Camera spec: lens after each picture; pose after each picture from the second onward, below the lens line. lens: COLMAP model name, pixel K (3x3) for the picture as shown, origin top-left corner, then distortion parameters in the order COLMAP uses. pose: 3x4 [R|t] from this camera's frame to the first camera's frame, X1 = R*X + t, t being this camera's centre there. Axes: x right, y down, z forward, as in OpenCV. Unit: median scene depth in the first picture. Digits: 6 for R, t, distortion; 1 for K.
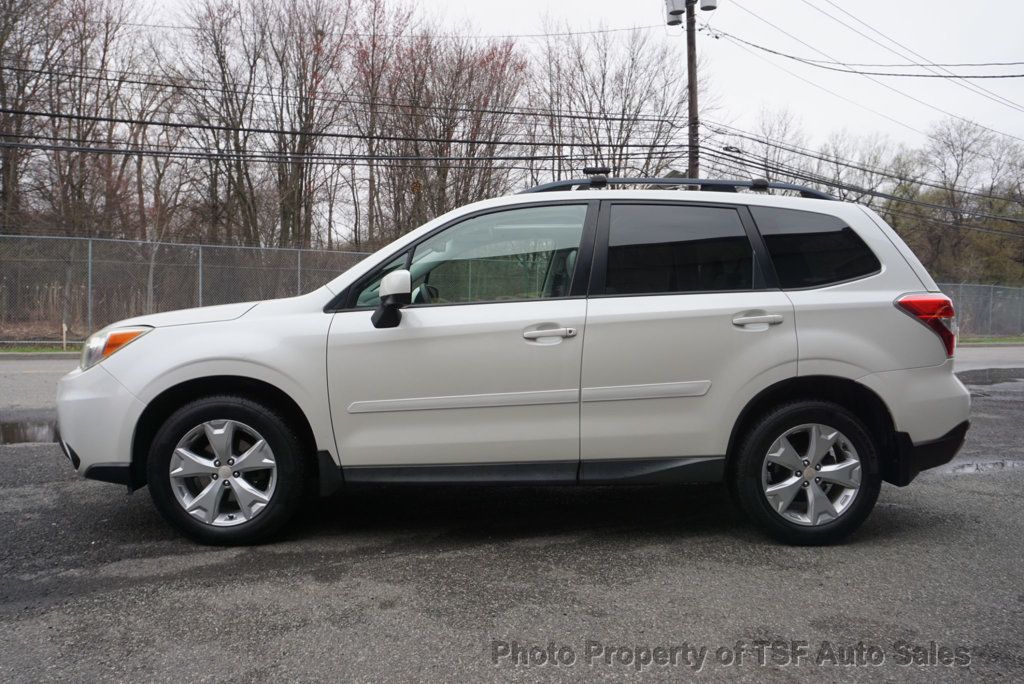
lens RADIAL K [[760.9, 0, 504.3], [0, 760.9, 337.7], [0, 0, 1]] dist [-0.031496, 0.003408]
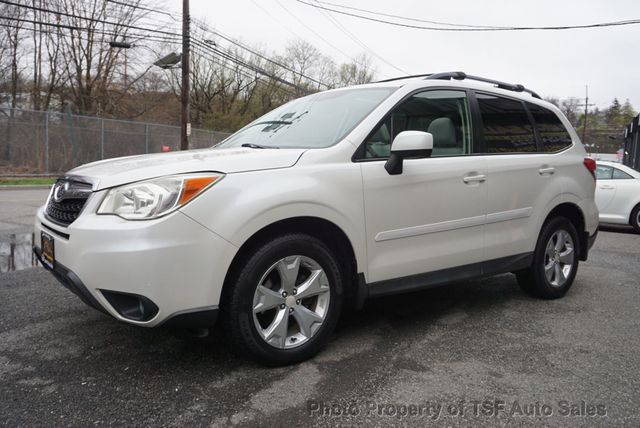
lens RADIAL K [[533.9, 0, 324.0], [0, 533.9, 211.2], [0, 0, 1]] dist [-0.006546, 0.001284]
pose [[0.811759, -0.037836, 0.582766, -0.790755], [-0.002129, 0.997701, 0.067741, -0.012114], [-0.583989, -0.056230, 0.809811, 0.327386]]
